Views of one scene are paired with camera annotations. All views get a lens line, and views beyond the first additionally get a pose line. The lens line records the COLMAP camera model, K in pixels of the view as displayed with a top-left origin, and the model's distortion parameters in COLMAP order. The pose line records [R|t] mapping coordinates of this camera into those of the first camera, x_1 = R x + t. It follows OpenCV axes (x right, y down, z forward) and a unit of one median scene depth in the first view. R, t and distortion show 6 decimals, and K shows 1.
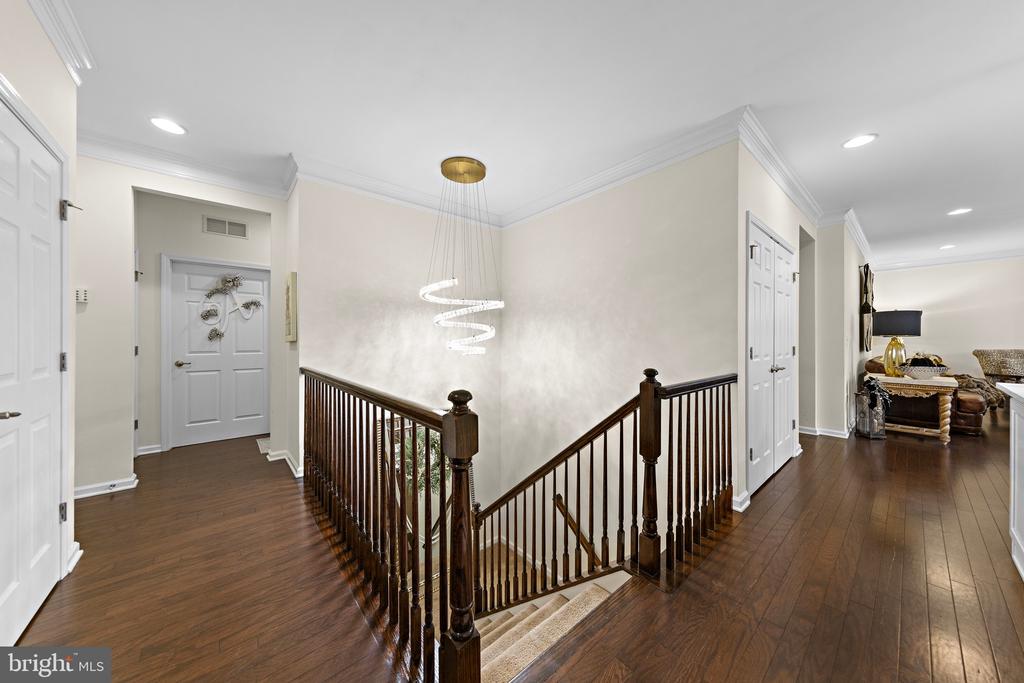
lens RADIAL K [[345.6, 0, 510.9], [0, 345.6, 339.4], [0, 0, 1]] dist [0.007942, -0.000264]
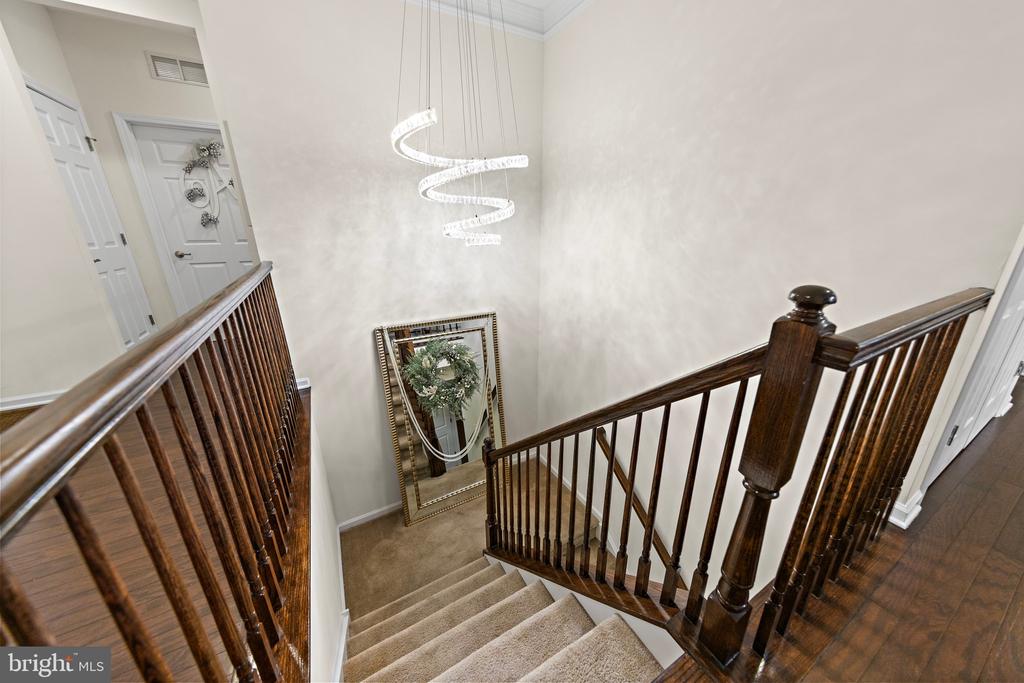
lens RADIAL K [[345.6, 0, 512.4], [0, 345.6, 340.5], [0, 0, 1]] dist [0.007942, -0.000264]
pose [[0.980787, 0.053885, -0.187493, 0.078122], [0.006673, 0.951266, 0.308298, 0.011044], [0.194968, -0.303626, 0.932630, 0.286328]]
